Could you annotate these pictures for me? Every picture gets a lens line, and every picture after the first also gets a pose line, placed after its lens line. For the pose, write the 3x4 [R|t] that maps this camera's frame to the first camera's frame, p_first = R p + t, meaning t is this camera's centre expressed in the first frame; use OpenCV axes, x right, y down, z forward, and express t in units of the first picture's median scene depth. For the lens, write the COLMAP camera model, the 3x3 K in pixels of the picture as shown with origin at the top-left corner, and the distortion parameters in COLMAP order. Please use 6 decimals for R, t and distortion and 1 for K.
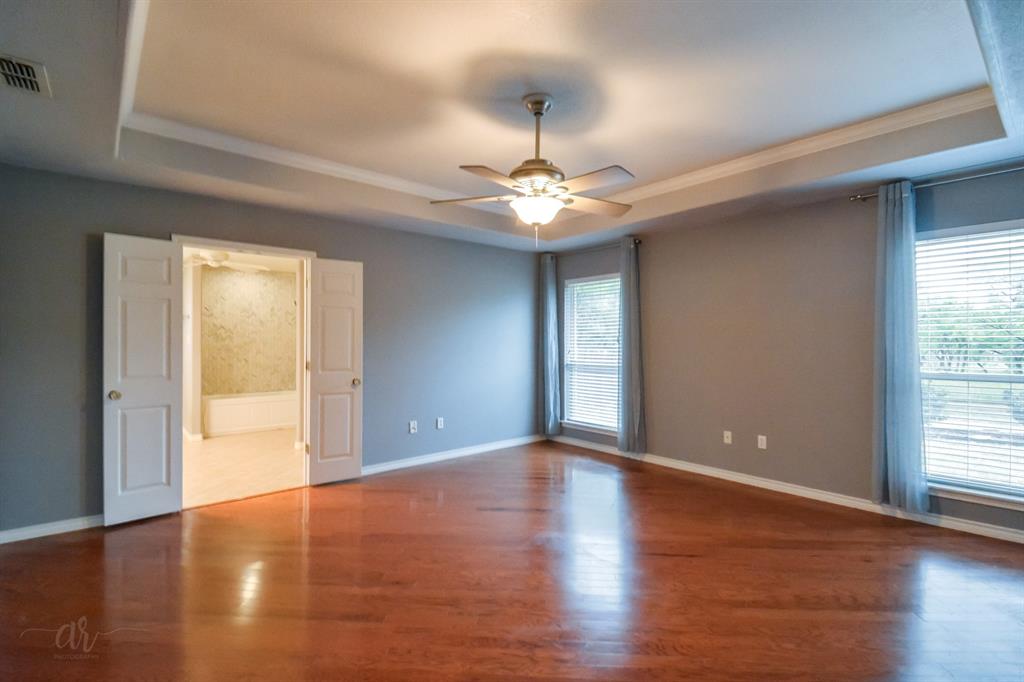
lens RADIAL K [[484.4, 0, 531.1], [0, 484.4, 337.7], [0, 0, 1]] dist [0.001803, -0.015636]
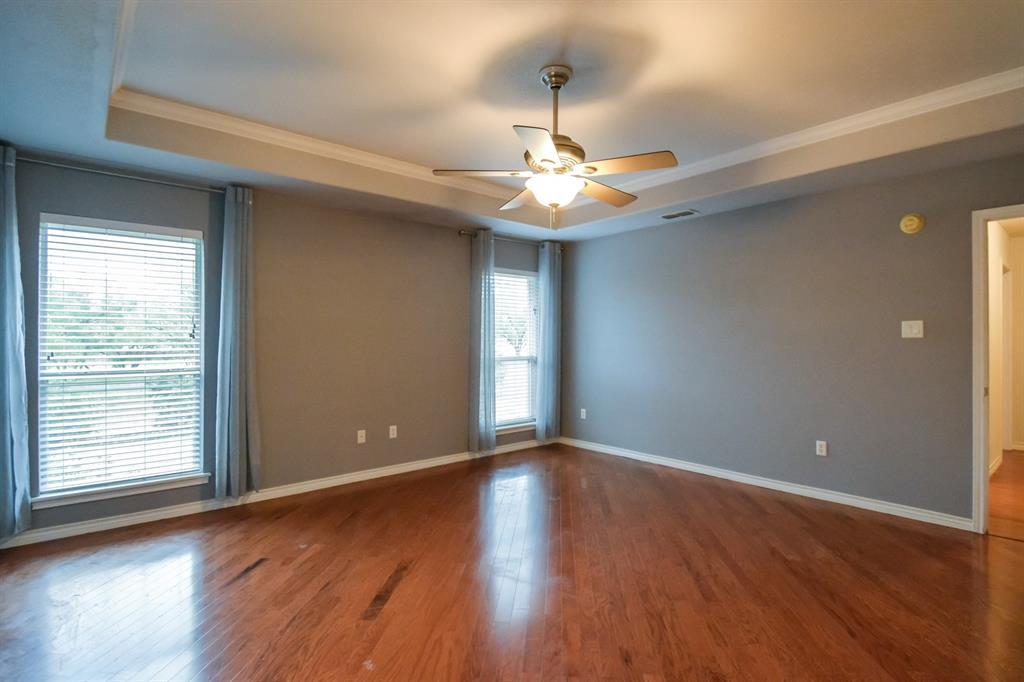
lens RADIAL K [[496.1, 0, 542.0], [0, 496.1, 340.0], [0, 0, 1]] dist [0.022727, -0.000342]
pose [[-0.019311, 0.003622, 0.999807, -0.631438], [-0.003647, 0.999987, -0.003693, 0.017027], [-0.999807, -0.003718, -0.019297, 0.703994]]
